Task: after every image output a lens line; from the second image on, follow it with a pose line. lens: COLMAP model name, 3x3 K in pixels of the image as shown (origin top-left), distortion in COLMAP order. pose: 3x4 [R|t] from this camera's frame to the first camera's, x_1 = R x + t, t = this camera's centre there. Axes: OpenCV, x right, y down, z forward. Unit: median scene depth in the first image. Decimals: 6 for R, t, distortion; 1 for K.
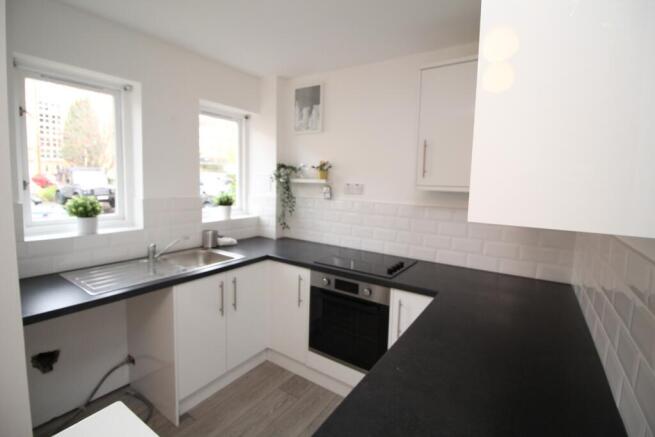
lens RADIAL K [[302.3, 0, 328.2], [0, 302.3, 210.9], [0, 0, 1]] dist [-0.021403, -0.001733]
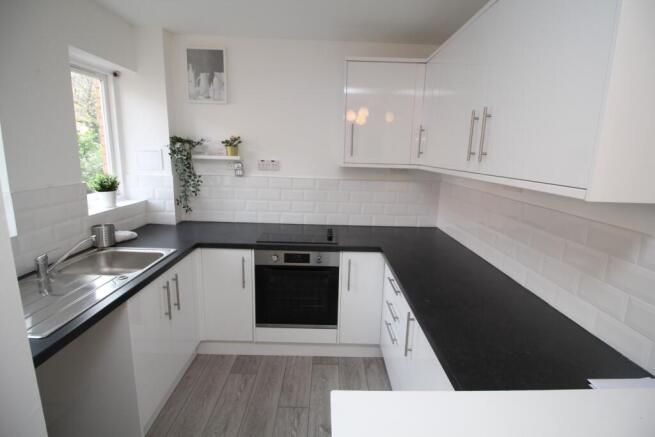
lens RADIAL K [[302.3, 0, 328.2], [0, 302.3, 210.9], [0, 0, 1]] dist [-0.021403, -0.001733]
pose [[0.823384, -0.111054, 0.556513, -0.317376], [0.047743, 0.990744, 0.127069, -0.038012], [-0.565473, -0.078056, 0.821065, 0.042091]]
